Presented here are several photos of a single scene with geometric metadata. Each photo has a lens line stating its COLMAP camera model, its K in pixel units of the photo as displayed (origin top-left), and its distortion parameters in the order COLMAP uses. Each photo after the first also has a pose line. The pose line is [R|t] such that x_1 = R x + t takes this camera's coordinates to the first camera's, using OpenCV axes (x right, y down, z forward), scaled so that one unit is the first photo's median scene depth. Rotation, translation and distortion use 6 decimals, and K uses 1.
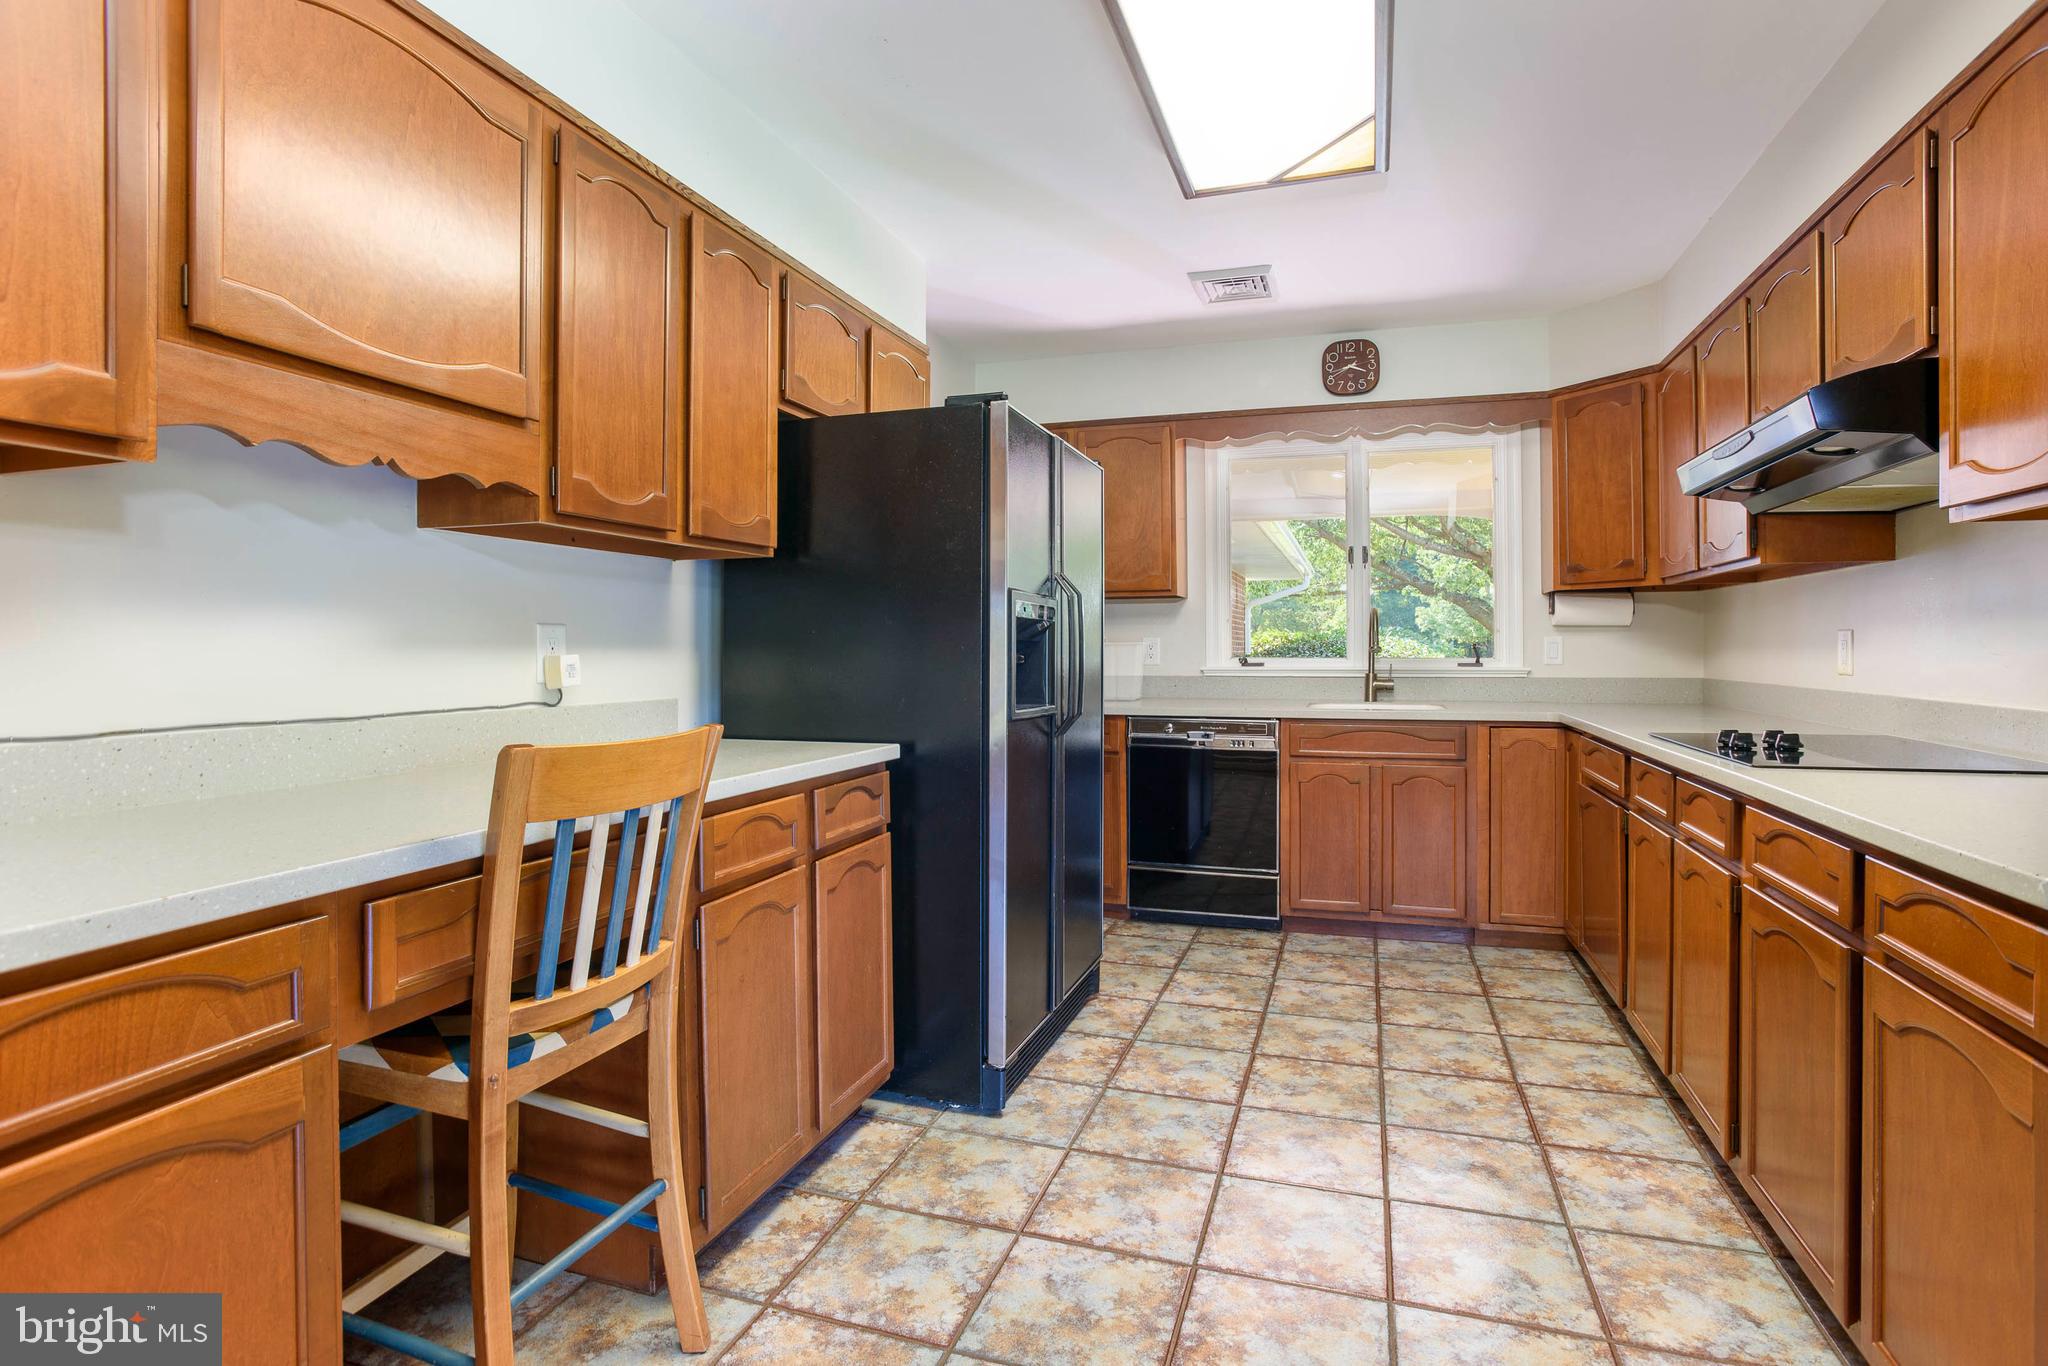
lens RADIAL K [[1026.3, 0, 1015.2], [0, 1026.3, 649.5], [0, 0, 1]] dist [-0.063845, 0.030826]
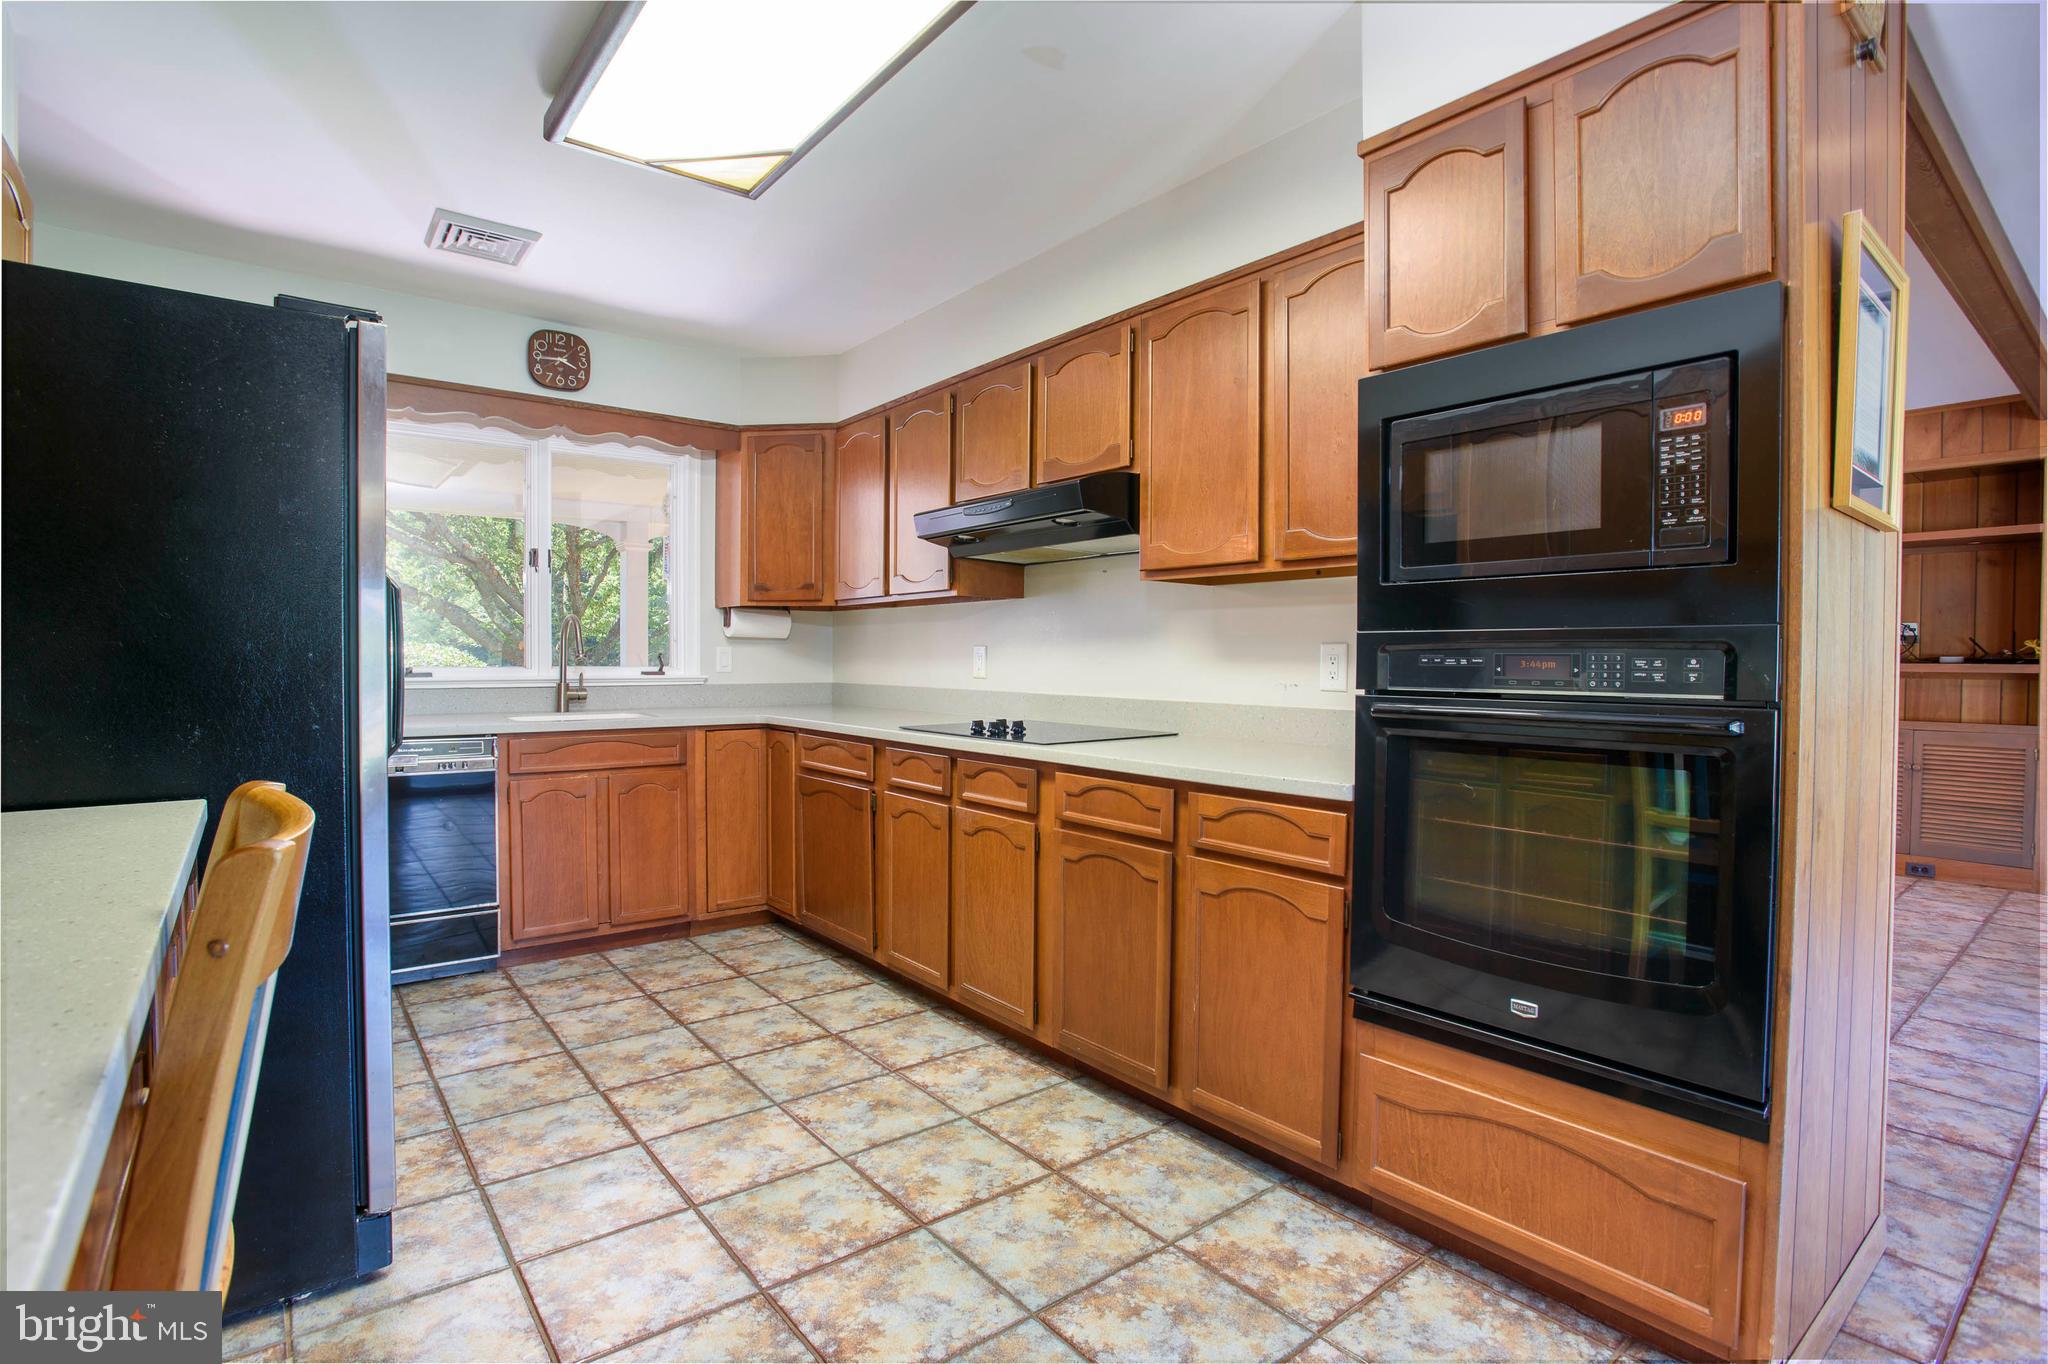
lens RADIAL K [[1007.5, 0, 1045.4], [0, 1007.5, 684.1], [0, 0, 1]] dist [-0.076254, 0.028838]
pose [[0.523683, -0.017864, 0.851726, -0.285879], [-0.004465, 0.999709, 0.023713, 0.000086], [-0.851901, -0.016220, 0.523451, 0.167057]]
